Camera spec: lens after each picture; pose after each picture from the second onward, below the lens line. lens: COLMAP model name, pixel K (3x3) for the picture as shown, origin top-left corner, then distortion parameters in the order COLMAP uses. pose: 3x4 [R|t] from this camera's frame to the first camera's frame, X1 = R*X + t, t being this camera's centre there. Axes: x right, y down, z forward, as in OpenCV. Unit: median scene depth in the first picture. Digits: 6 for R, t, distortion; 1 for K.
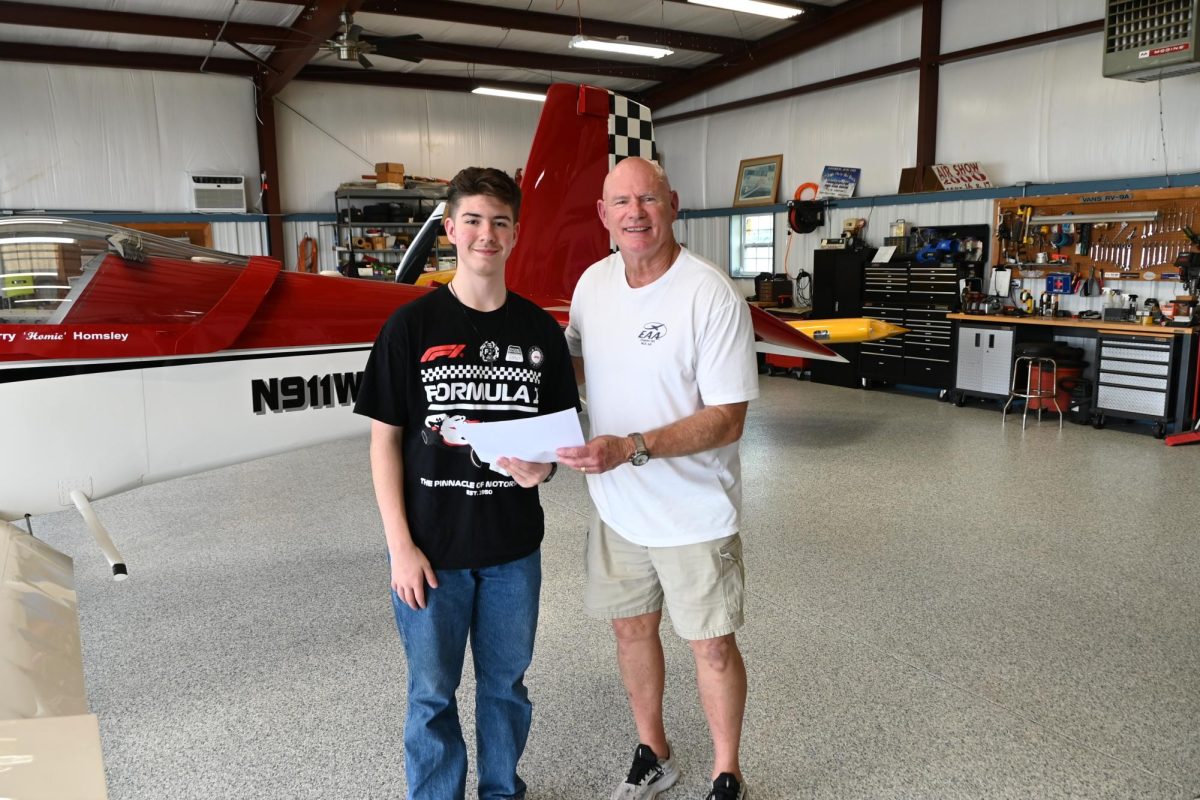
lens RADIAL K [[954.5, 0, 600.0], [0, 954.5, 400.0], [0, 0, 1]] dist [-0.007406, 0.001548]
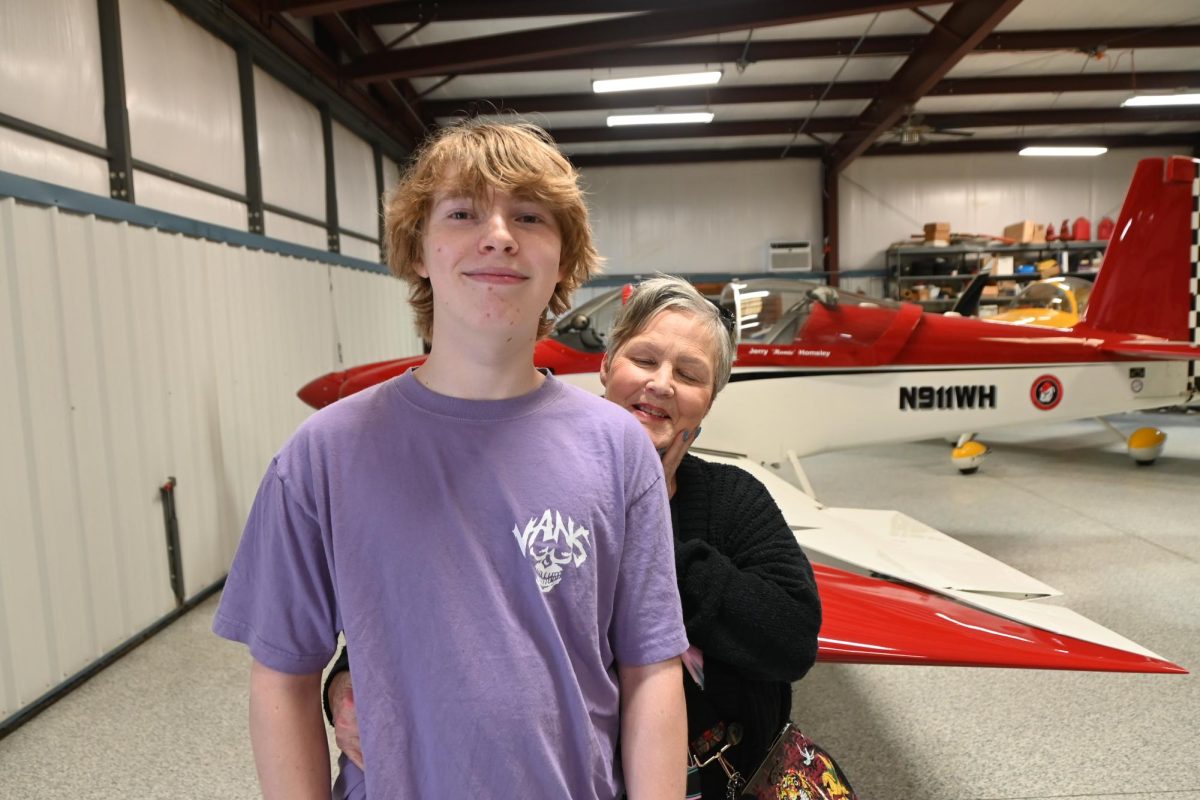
lens RADIAL K [[853.8, 0, 600.0], [0, 853.8, 400.0], [0, 0, 1]] dist [-0.004324, 0.001271]
pose [[0.842603, 0.046258, -0.536545, -0.026588], [-0.068509, 0.997417, -0.021596, 0.030581], [0.534160, 0.054954, 0.843596, -0.179170]]
